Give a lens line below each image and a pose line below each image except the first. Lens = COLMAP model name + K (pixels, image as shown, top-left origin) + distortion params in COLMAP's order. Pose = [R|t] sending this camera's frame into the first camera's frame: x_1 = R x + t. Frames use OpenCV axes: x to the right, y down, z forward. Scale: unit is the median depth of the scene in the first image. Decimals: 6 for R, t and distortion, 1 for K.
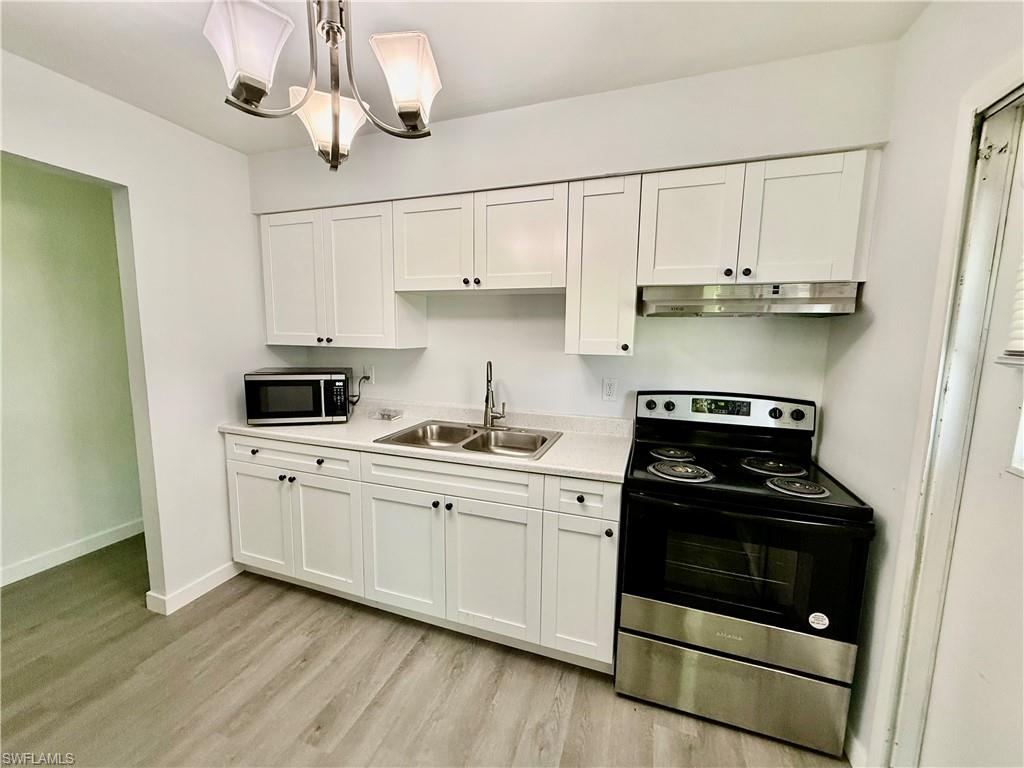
lens RADIAL K [[406.5, 0, 509.4], [0, 406.5, 384.1], [0, 0, 1]] dist [-0.000222, -0.000155]
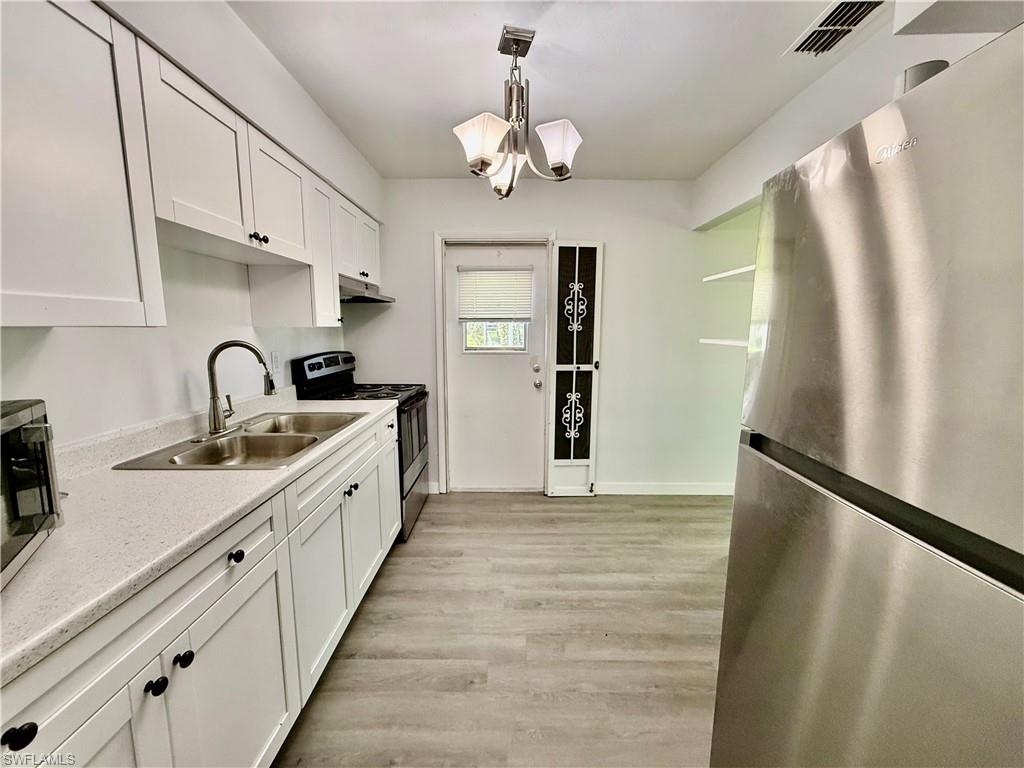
lens RADIAL K [[406.5, 0, 509.4], [0, 406.5, 384.1], [0, 0, 1]] dist [-0.000222, -0.000155]
pose [[-0.327424, -0.146352, 0.933474, -1.104715], [0.108855, 0.975511, 0.191125, -0.078272], [-0.938586, 0.164192, -0.303475, 0.887283]]
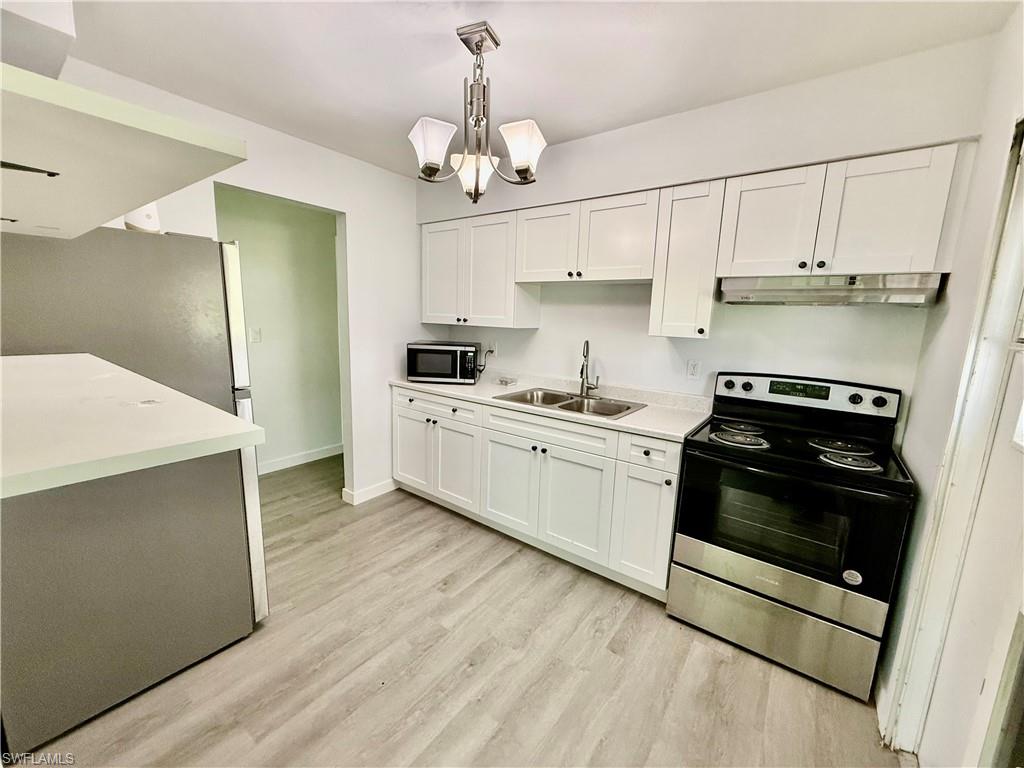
lens RADIAL K [[407.7, 0, 509.6], [0, 407.7, 383.8], [0, 0, 1]] dist [0.001874, 0.000266]
pose [[0.953487, 0.067216, -0.293845, 0.111127], [-0.056919, 0.997432, 0.043466, 0.037830], [0.296012, -0.024719, 0.954864, -0.260463]]
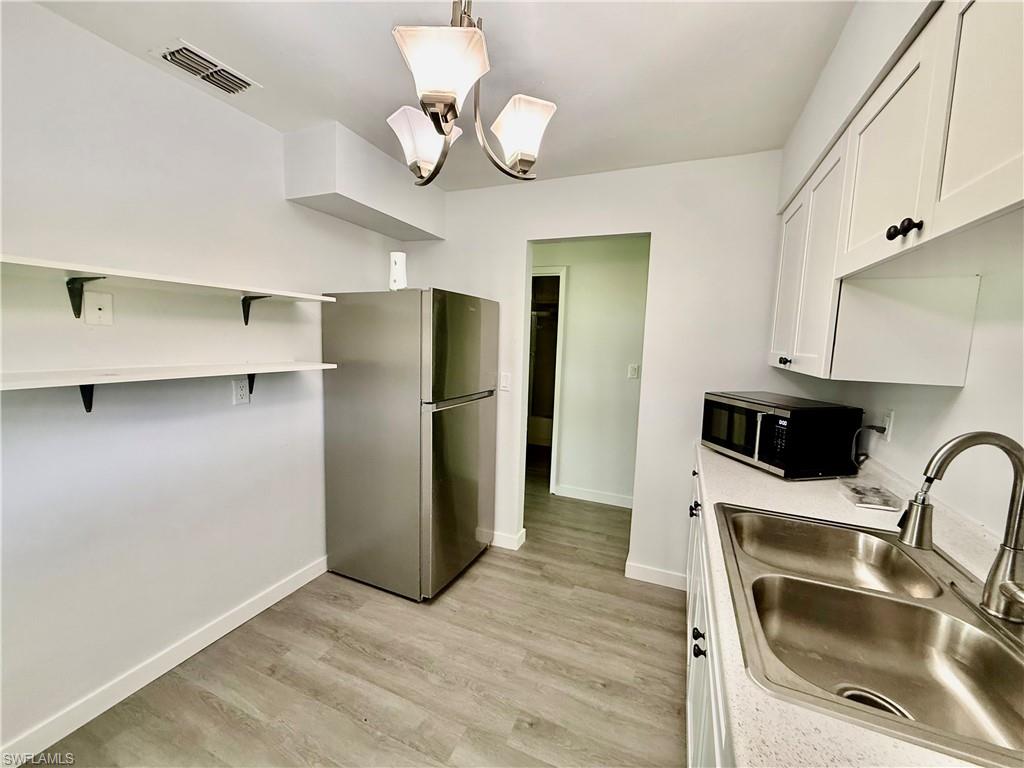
lens RADIAL K [[407.7, 0, 509.6], [0, 407.7, 383.8], [0, 0, 1]] dist [0.001874, 0.000266]
pose [[-0.062512, 0.093056, -0.993697, 0.391009], [-0.155572, 0.982565, 0.101800, -0.082095], [0.985845, 0.160955, -0.046945, 0.689254]]
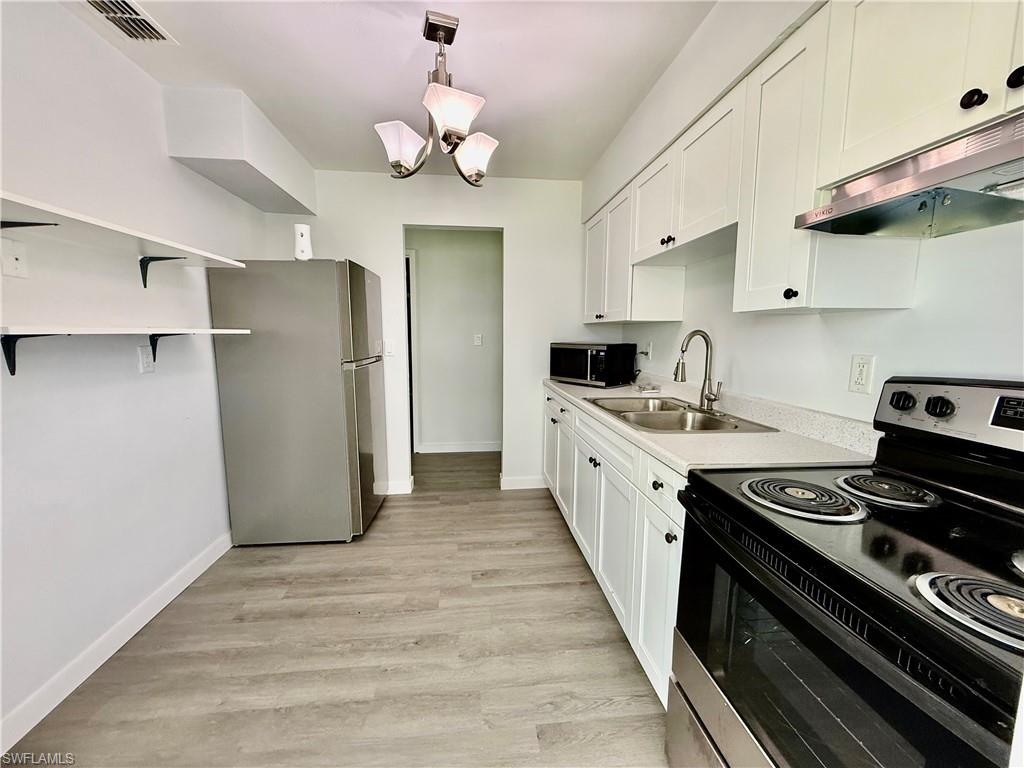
lens RADIAL K [[406.5, 0, 509.4], [0, 406.5, 384.1], [0, 0, 1]] dist [-0.000222, -0.000155]
pose [[0.428431, 0.100088, -0.898014, 0.655133], [-0.110616, 0.992180, 0.057810, 0.059476], [0.896778, 0.074567, 0.436152, 0.321678]]
